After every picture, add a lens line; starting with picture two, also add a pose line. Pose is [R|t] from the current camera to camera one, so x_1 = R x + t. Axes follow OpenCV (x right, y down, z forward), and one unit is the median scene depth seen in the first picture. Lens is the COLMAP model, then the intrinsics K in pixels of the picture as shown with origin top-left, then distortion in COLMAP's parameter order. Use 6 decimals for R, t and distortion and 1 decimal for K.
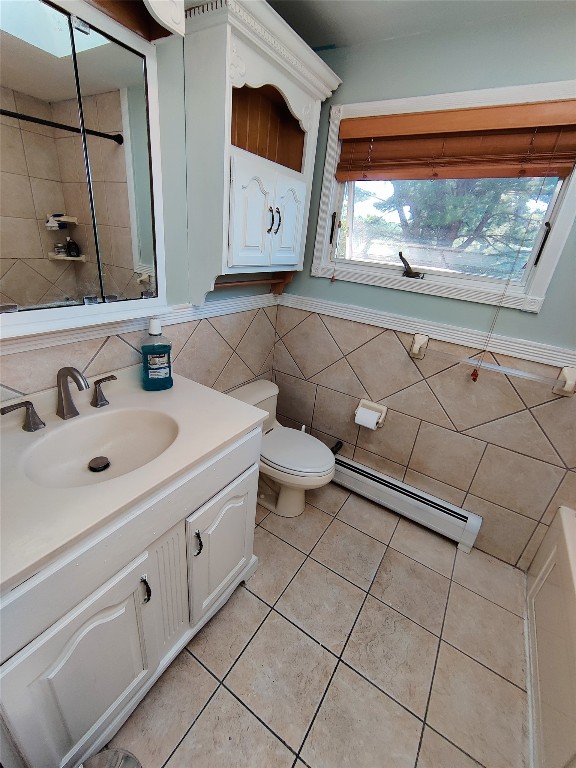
lens RADIAL K [[328.4, 0, 287.9], [0, 328.4, 382.1], [0, 0, 1]] dist [-0.001003, 0.000712]
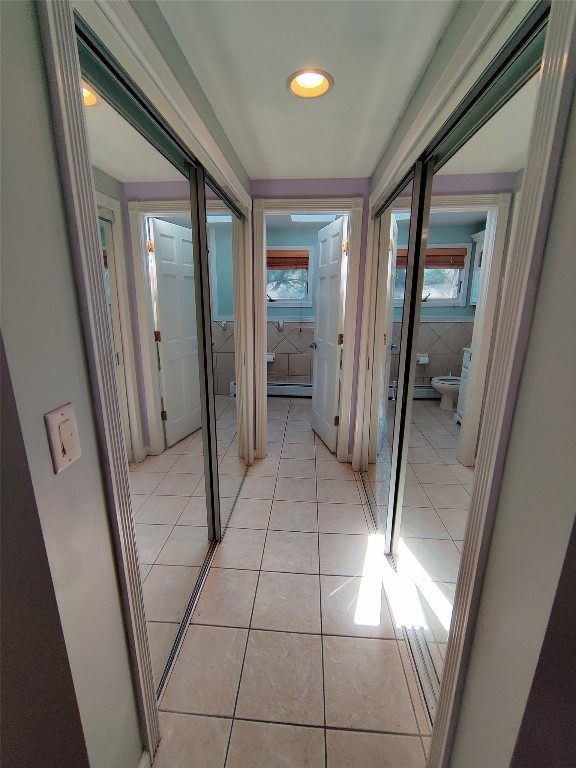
lens RADIAL K [[328.4, 0, 286.6], [0, 328.4, 380.0], [0, 0, 1]] dist [-0.001003, 0.000712]
pose [[0.873424, -0.198816, 0.444526, -0.793487], [0.256951, 0.963595, -0.073896, 0.492762], [-0.413652, 0.178764, 0.892713, -1.265818]]
